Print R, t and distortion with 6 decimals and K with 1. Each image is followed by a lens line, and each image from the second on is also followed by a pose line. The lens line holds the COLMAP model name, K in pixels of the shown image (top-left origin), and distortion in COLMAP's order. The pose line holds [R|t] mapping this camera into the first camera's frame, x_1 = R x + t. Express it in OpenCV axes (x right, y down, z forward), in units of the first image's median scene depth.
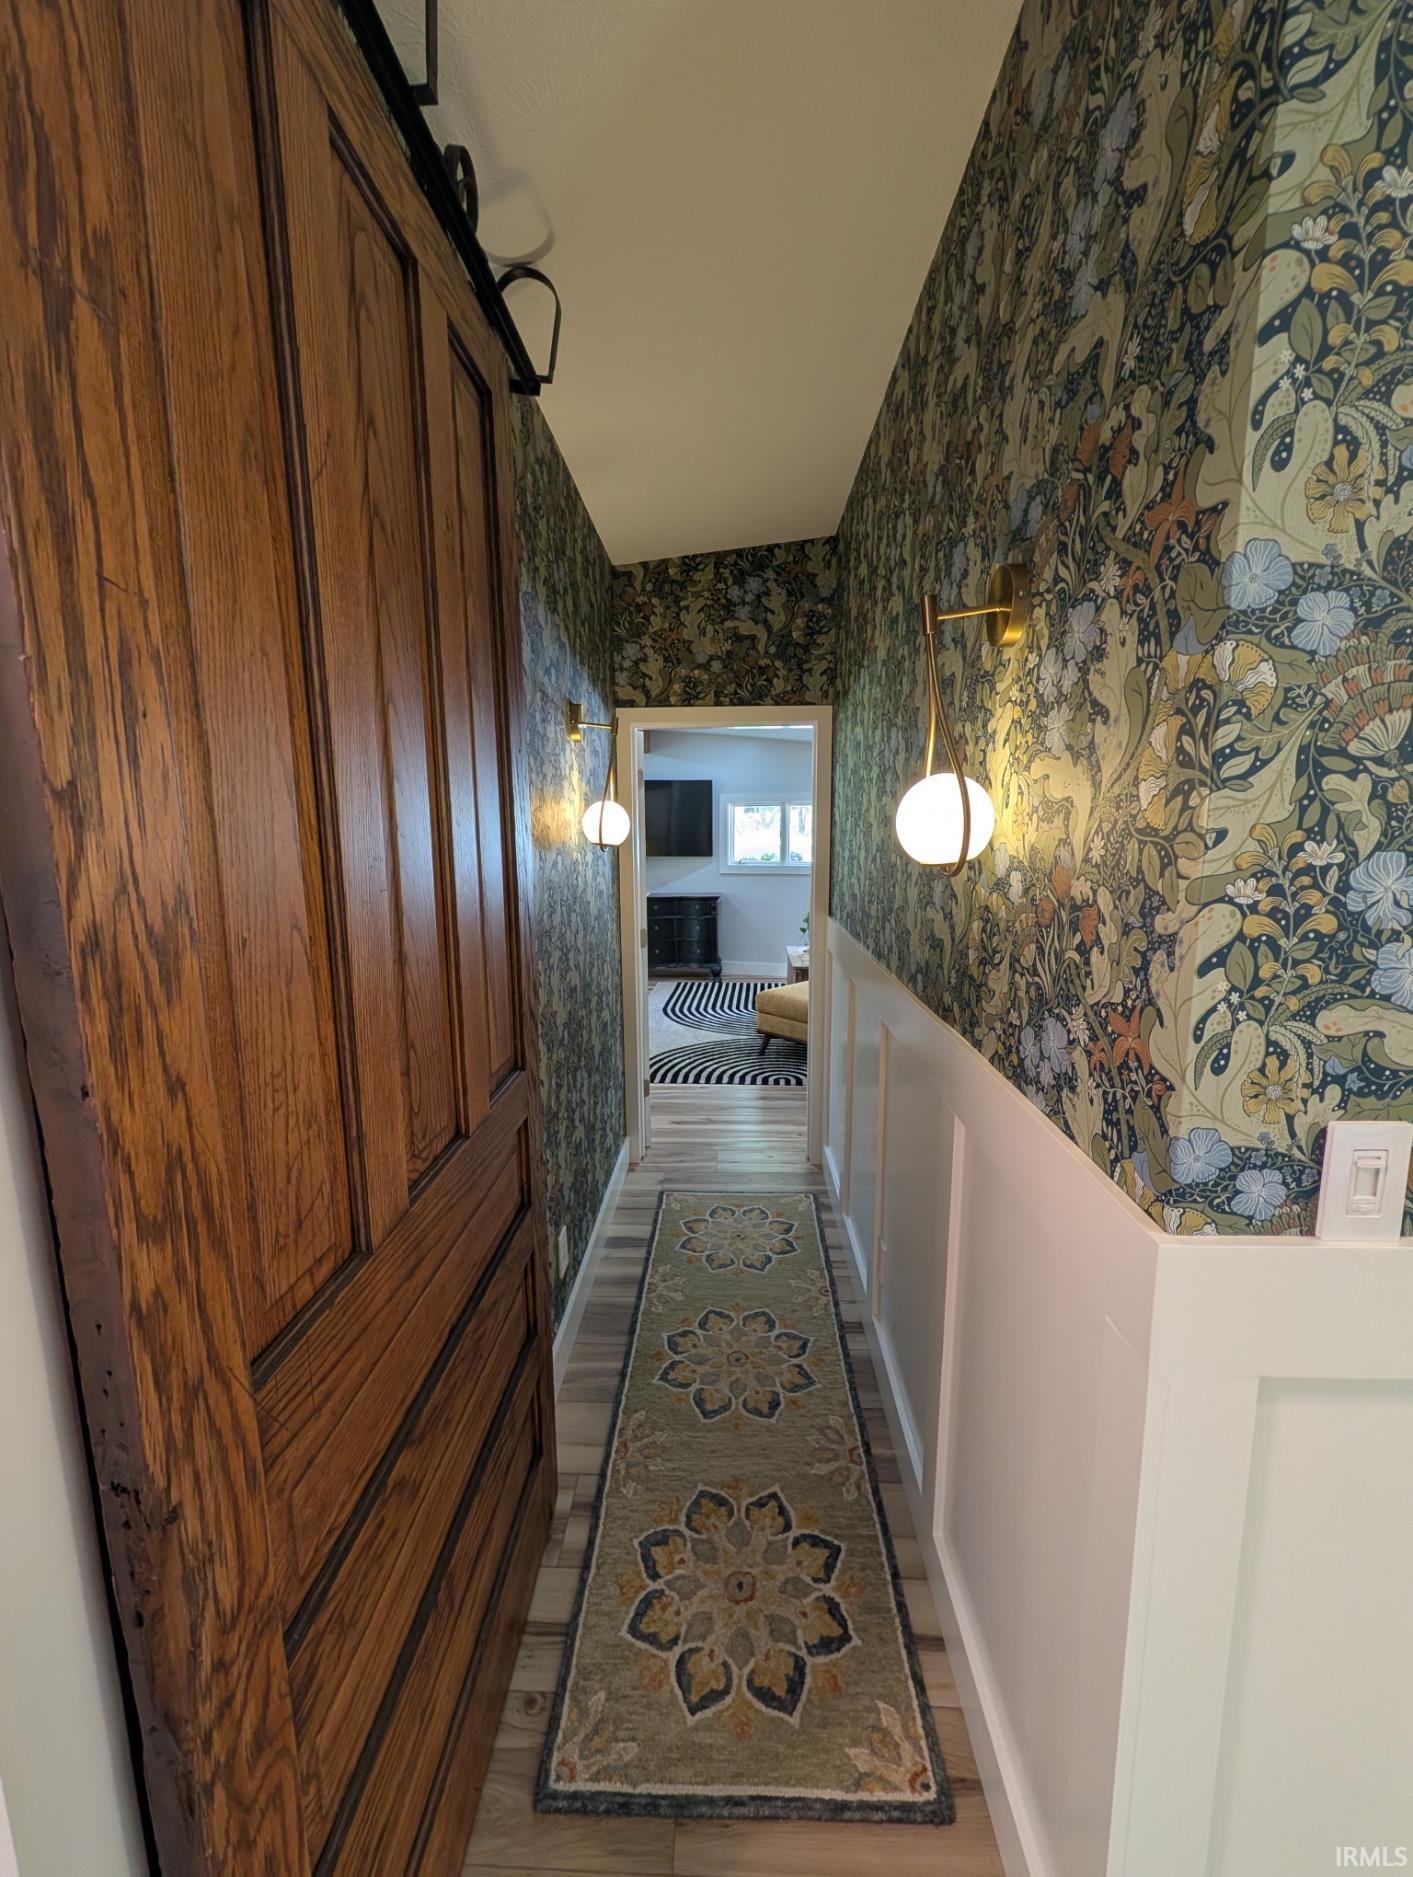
lens RADIAL K [[720.5, 0, 705.5], [0, 720.5, 935.3], [0, 0, 1]] dist [-0.000608, 0.000411]
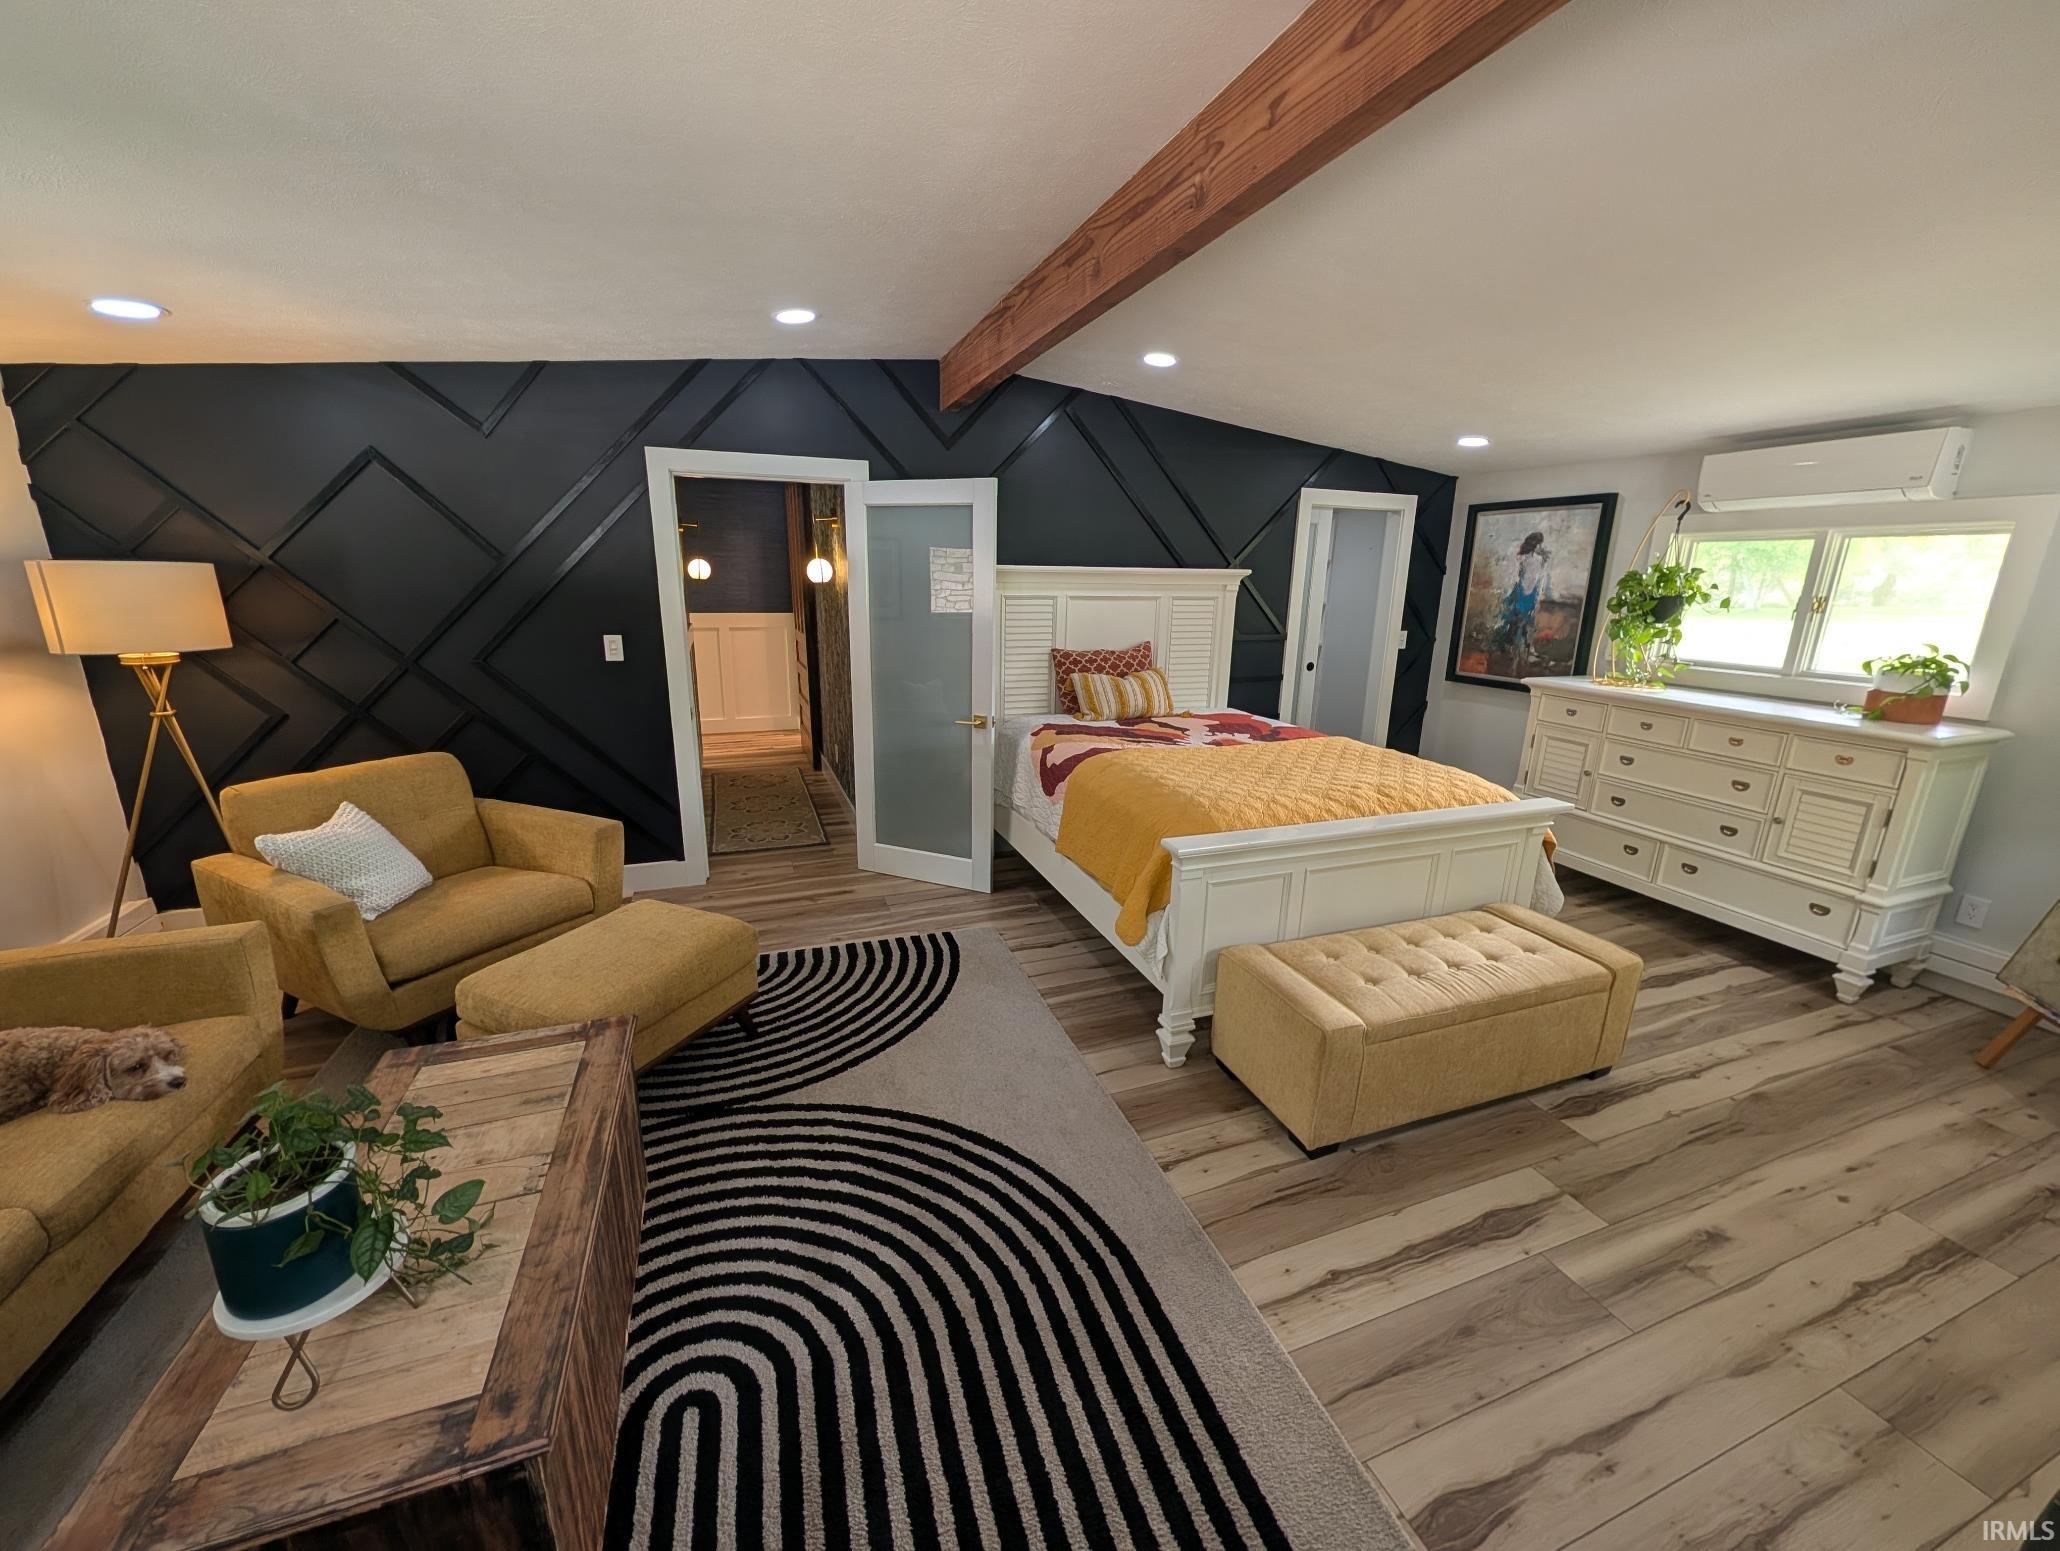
lens RADIAL K [[790.7, 0, 1023.9], [0, 790.7, 783.3], [0, 0, 1]] dist [-0.000608, 0.000411]
pose [[-0.922835, 0.089884, -0.374560, 0.353916], [-0.065456, 0.921659, 0.382441, -0.825378], [0.379592, 0.377447, -0.844656, 5.574411]]
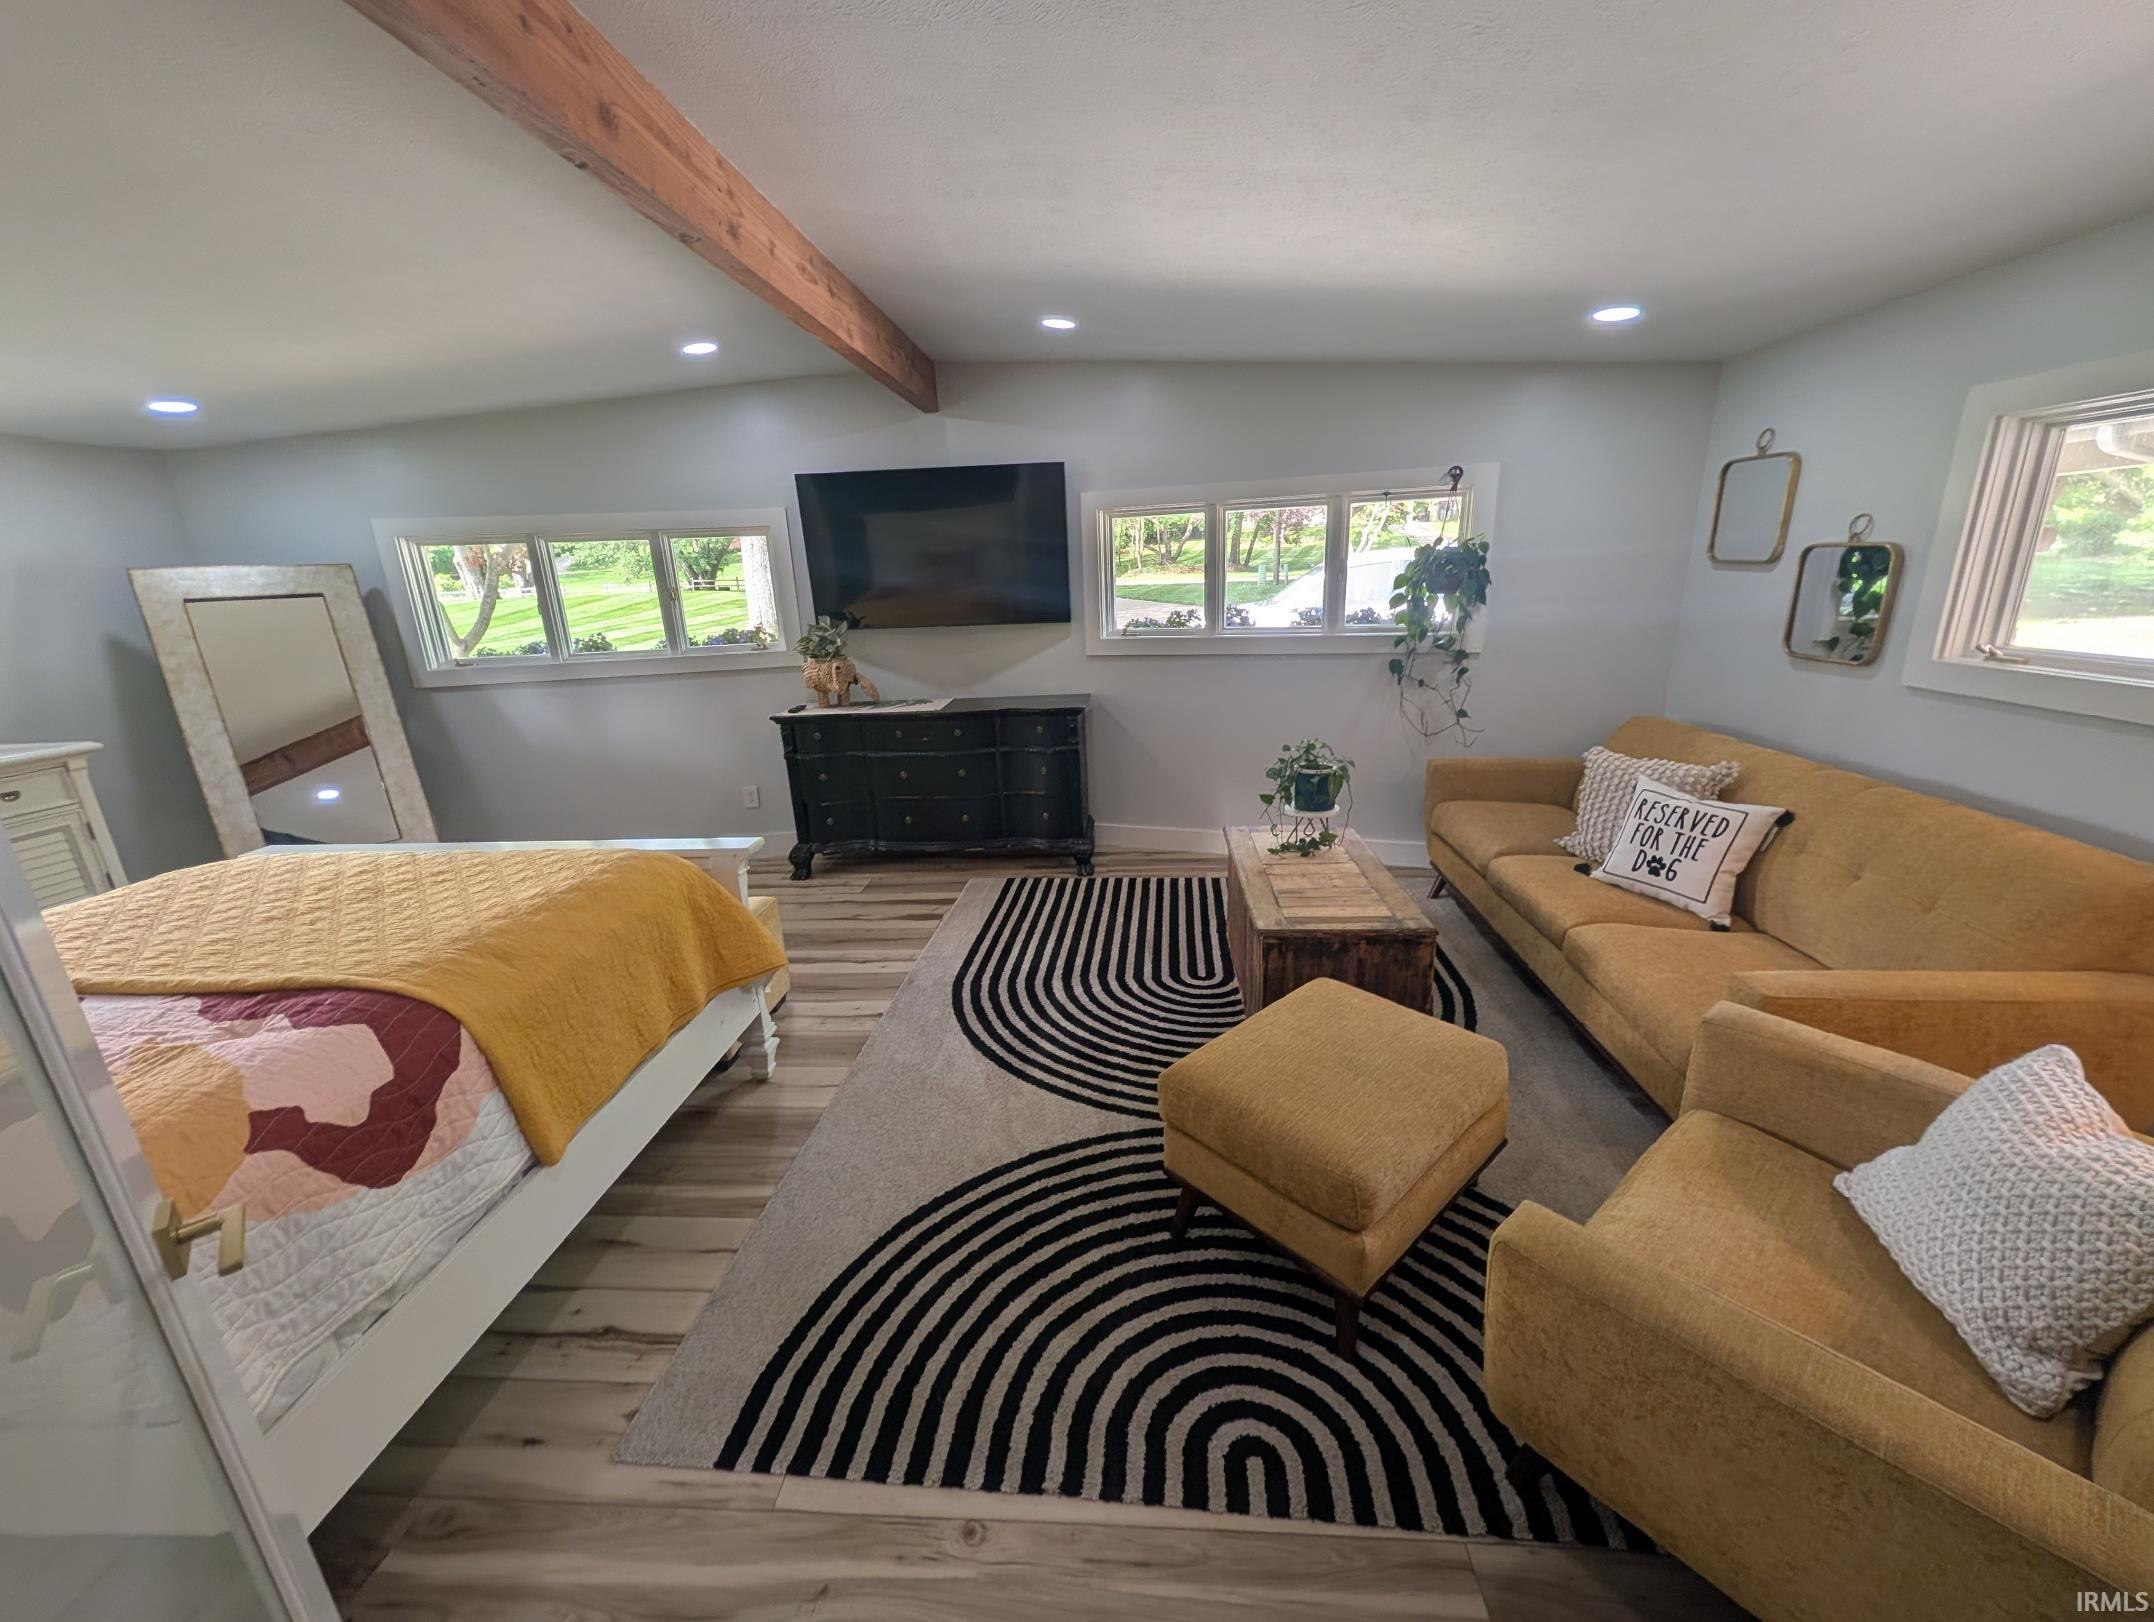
lens RADIAL K [[826.8, 0, 1068.9], [0, 826.8, 812.4], [0, 0, 1]] dist [-0.000608, 0.000411]
pose [[0.998881, -0.020071, -0.042831, 0.175278], [0.025839, 0.990000, 0.138677, -0.345048], [0.039619, -0.139629, 0.989411, 2.404626]]
